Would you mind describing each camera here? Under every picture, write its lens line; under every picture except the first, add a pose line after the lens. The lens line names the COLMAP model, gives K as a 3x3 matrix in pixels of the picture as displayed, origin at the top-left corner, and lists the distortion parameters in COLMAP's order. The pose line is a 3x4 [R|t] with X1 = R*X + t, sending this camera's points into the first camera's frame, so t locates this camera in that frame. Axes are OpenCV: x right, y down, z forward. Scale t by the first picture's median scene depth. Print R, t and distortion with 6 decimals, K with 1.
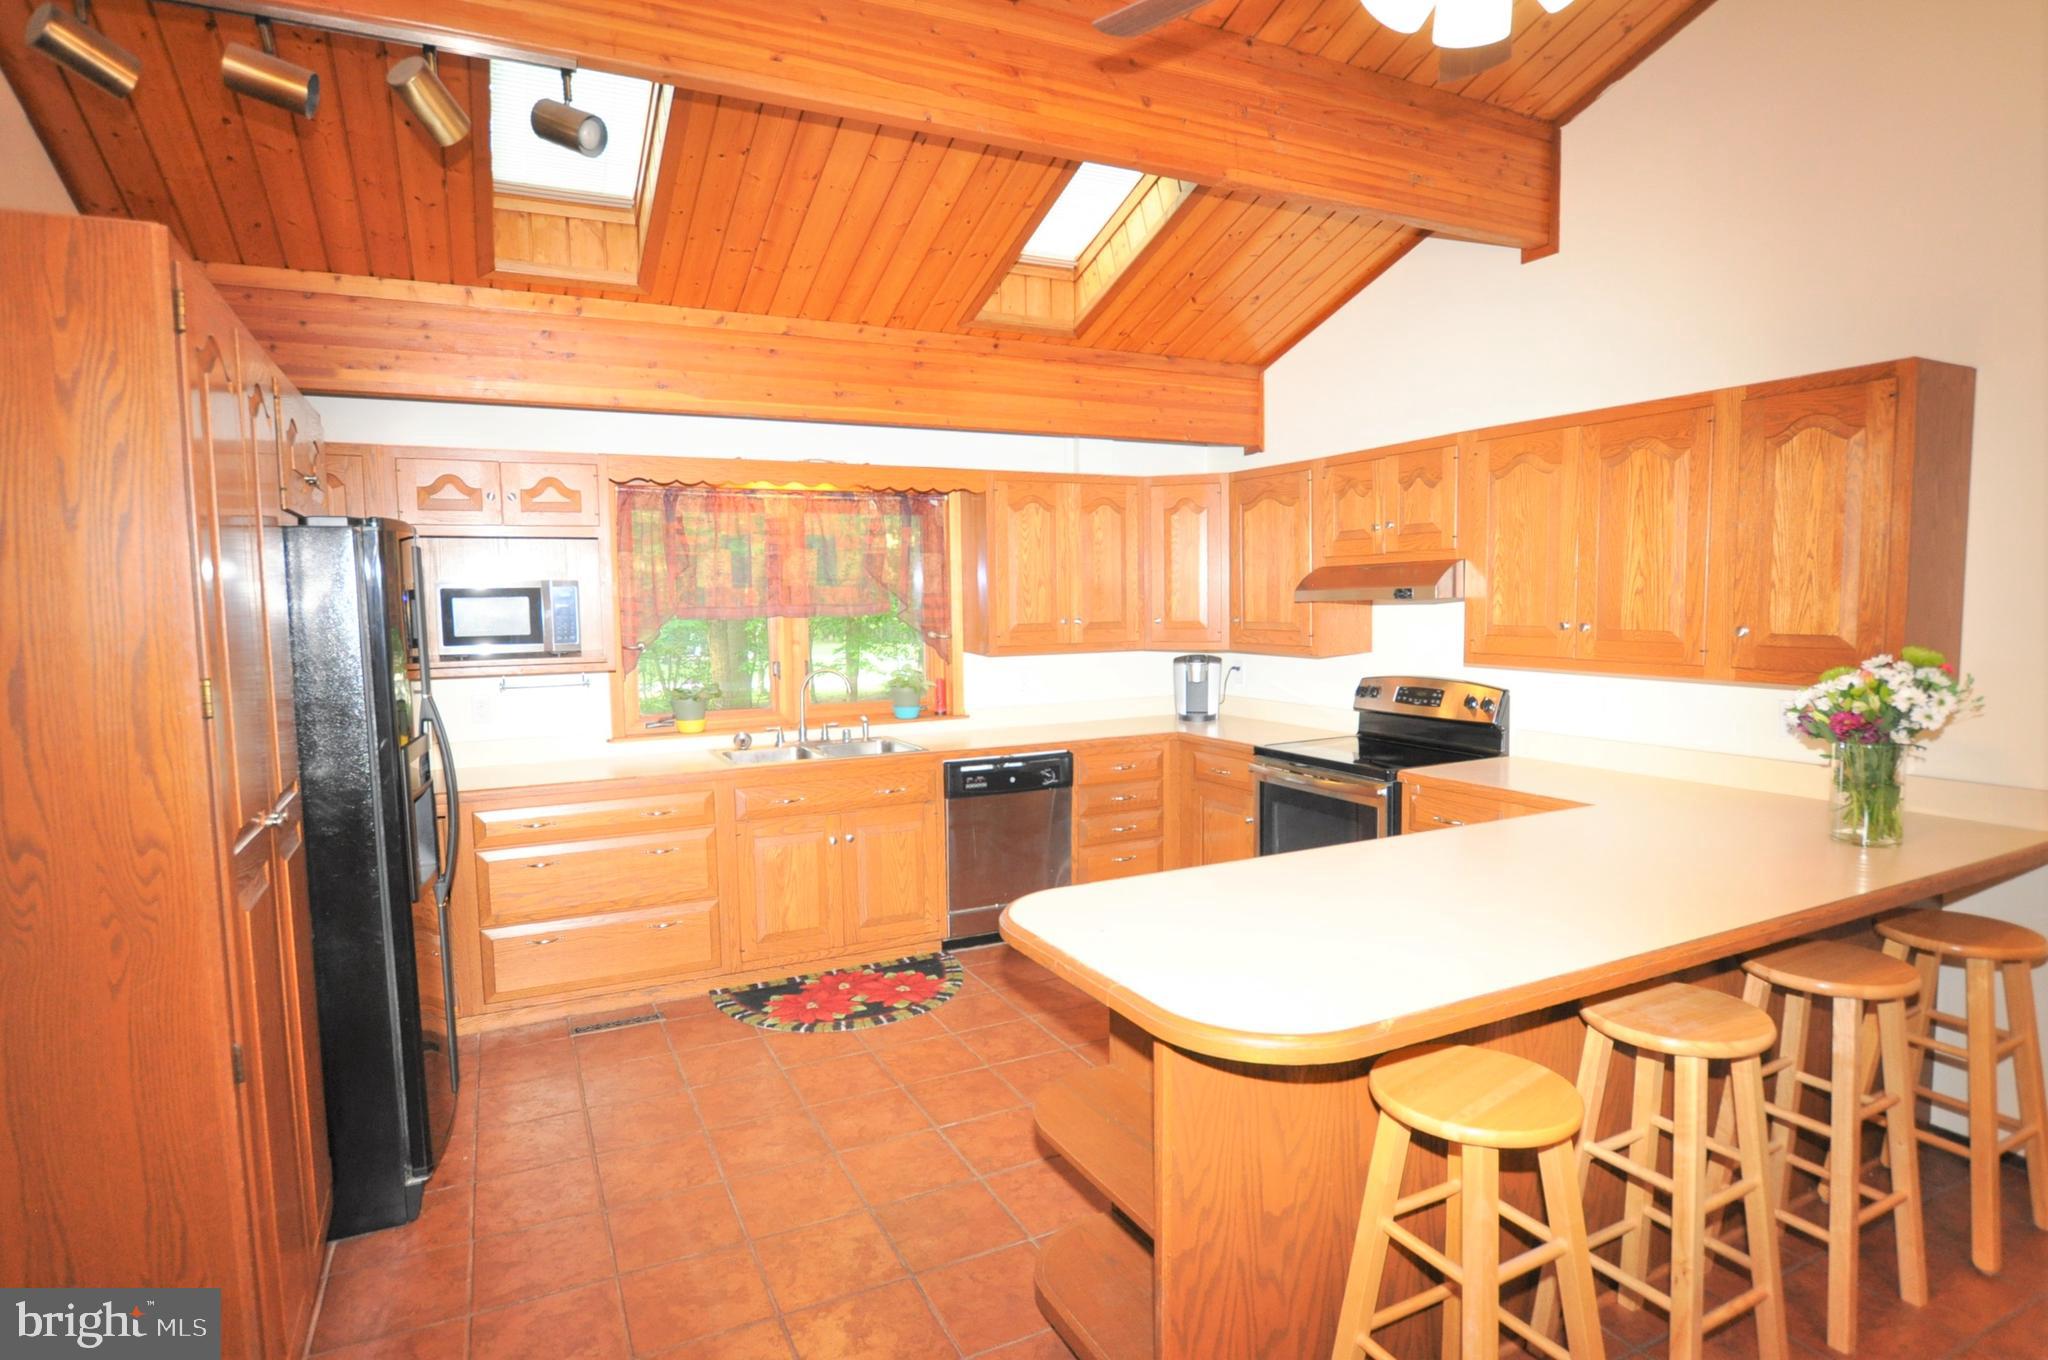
lens RADIAL K [[1069.6, 0, 1019.6], [0, 1069.6, 686.0], [0, 0, 1]] dist [-0.023298, 0.001722]
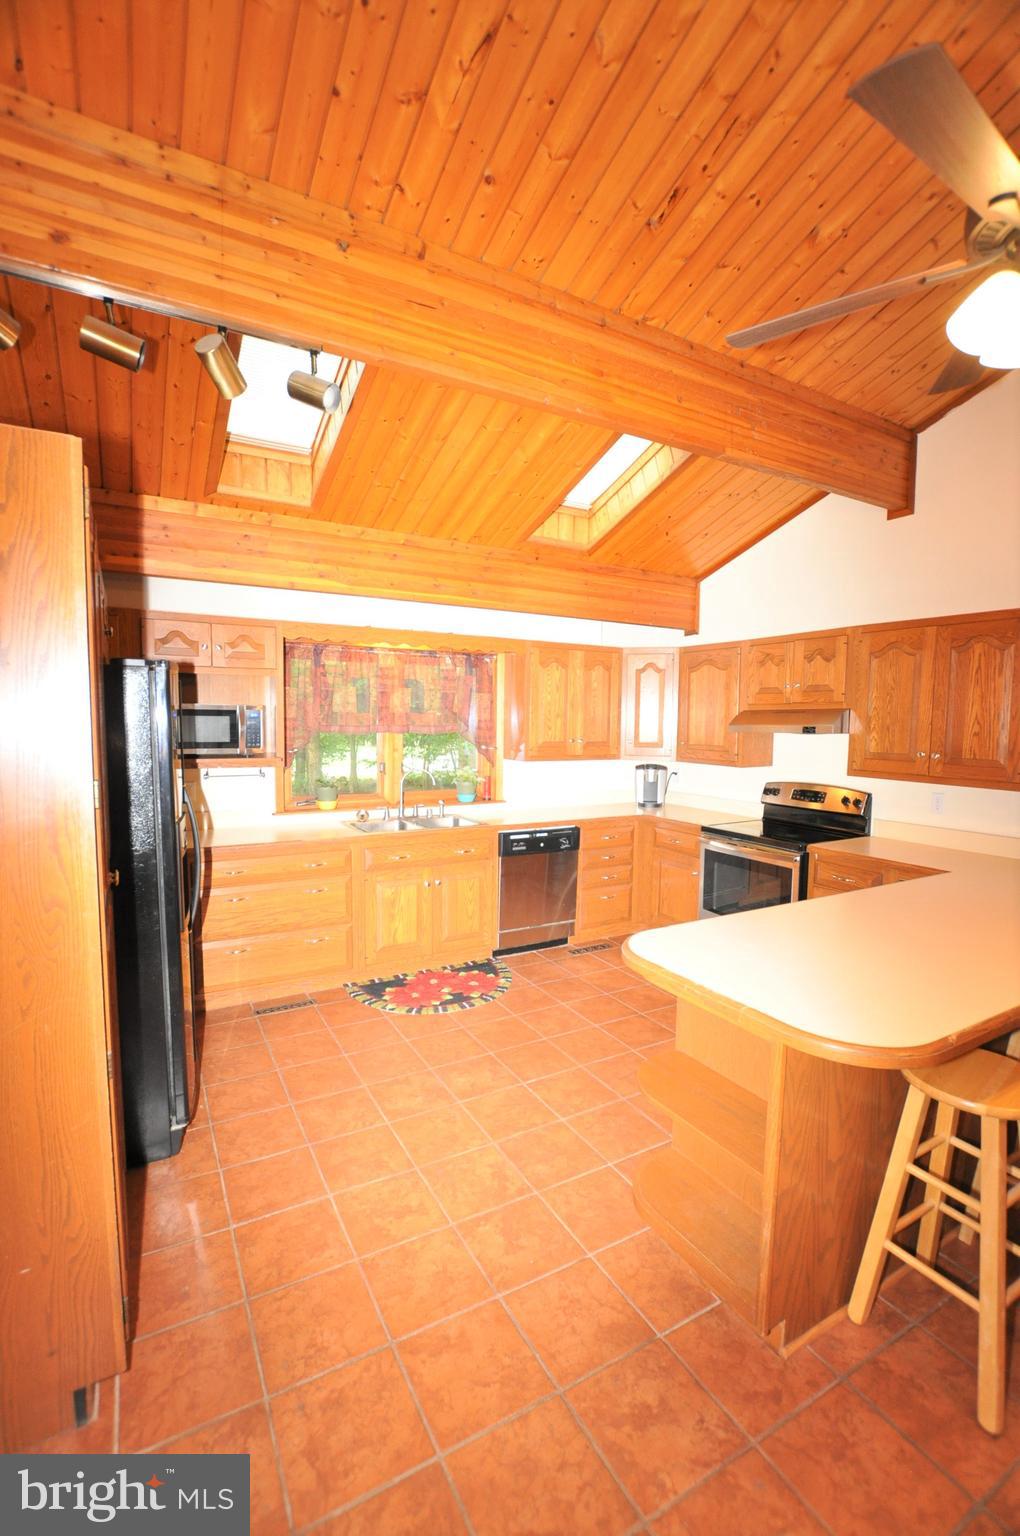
lens RADIAL K [[676.7, 0, 511.2], [0, 676.7, 776.7], [0, 0, 1]] dist [-0.030512, 0.004238]
pose [[0.998151, 0.022941, 0.056293, -0.123166], [-0.023006, 0.999735, 0.000503, -0.009605], [-0.056267, -0.001797, 0.998414, 0.052362]]
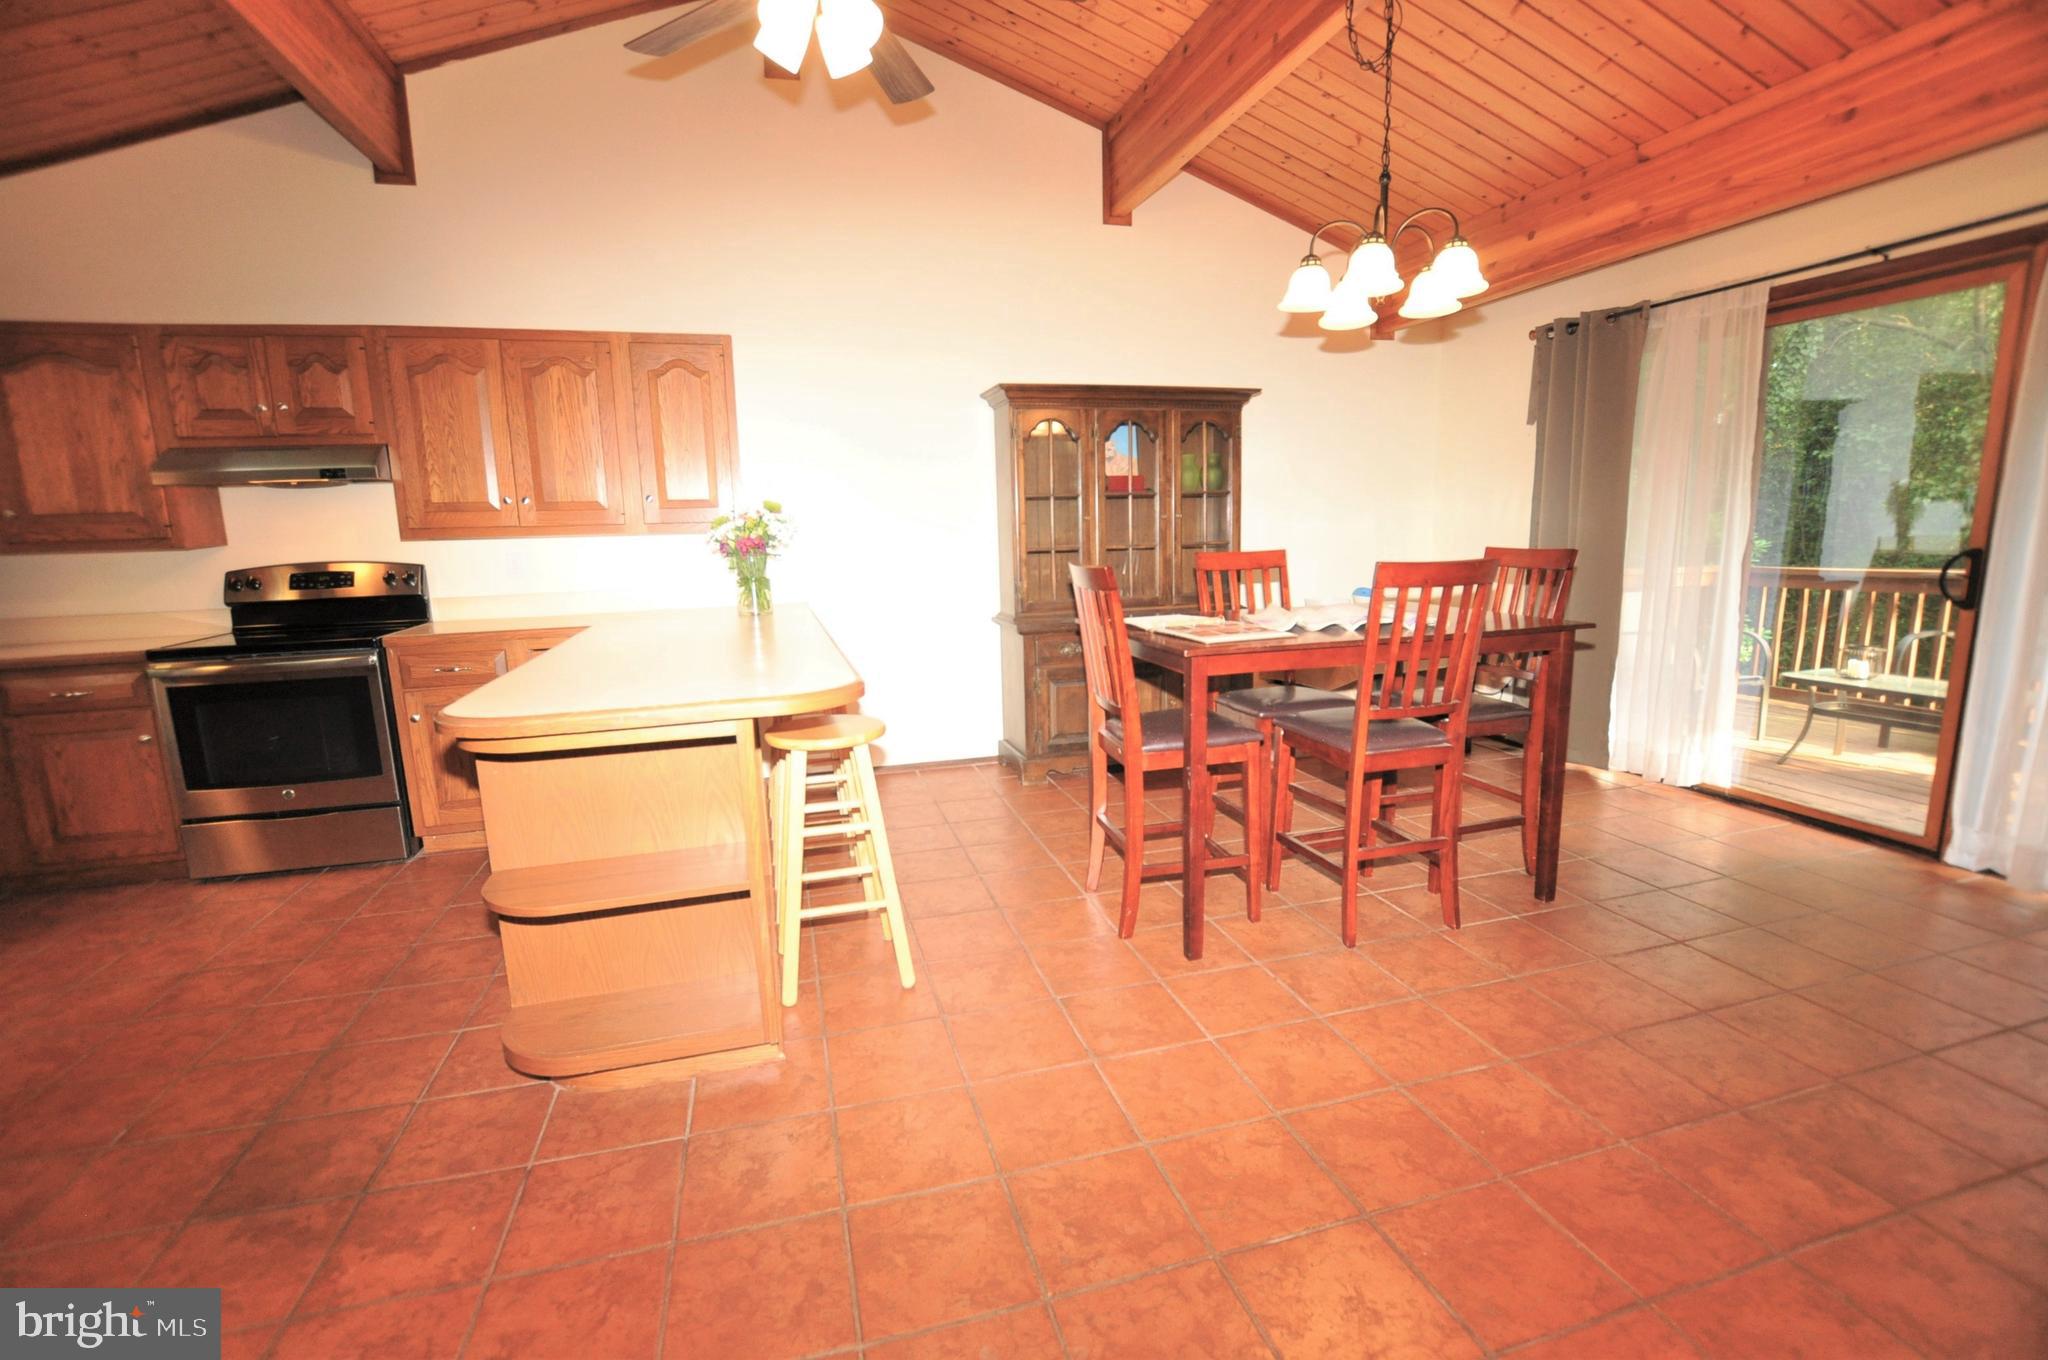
lens RADIAL K [[902.3, 0, 1015.2], [0, 902.3, 682.8], [0, 0, 1]] dist [-0.030512, 0.004238]
pose [[0.189228, -0.159408, 0.968908, -0.385340], [0.102485, 0.984552, 0.141966, 0.060039], [-0.976570, 0.072434, 0.202642, 0.187005]]
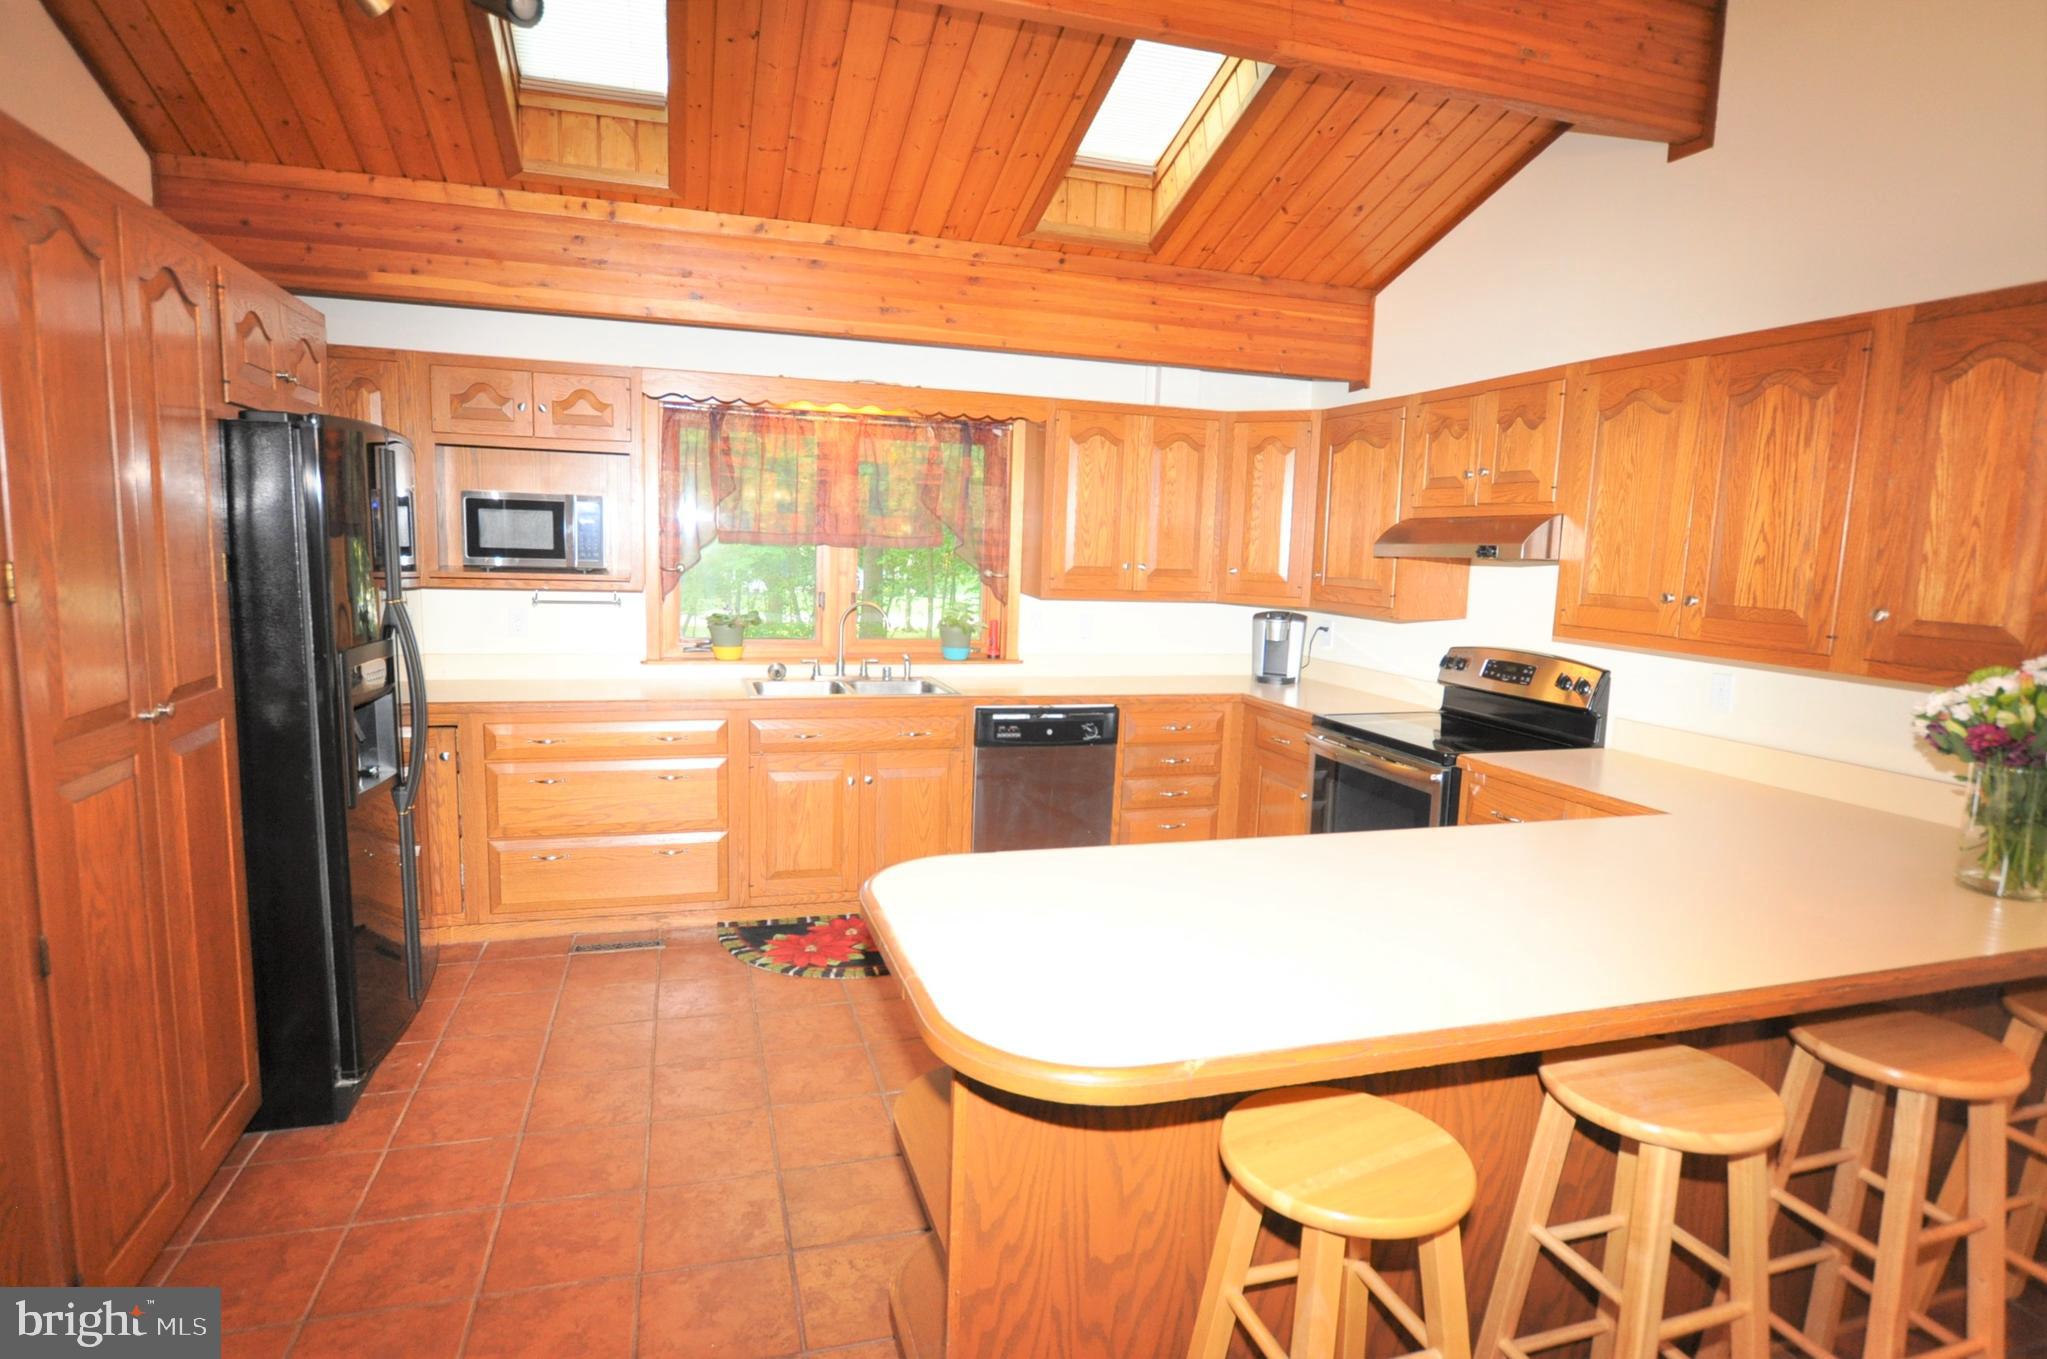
lens RADIAL K [[1079.2, 0, 1020.1], [0, 1079.2, 686.5], [0, 0, 1]] dist [-0.021311, -0.000354]
pose [[0.985893, 0.068551, -0.152695, 0.126807], [-0.061156, 0.996740, 0.052619, -0.000238], [0.155805, -0.042539, 0.986872, 0.076524]]
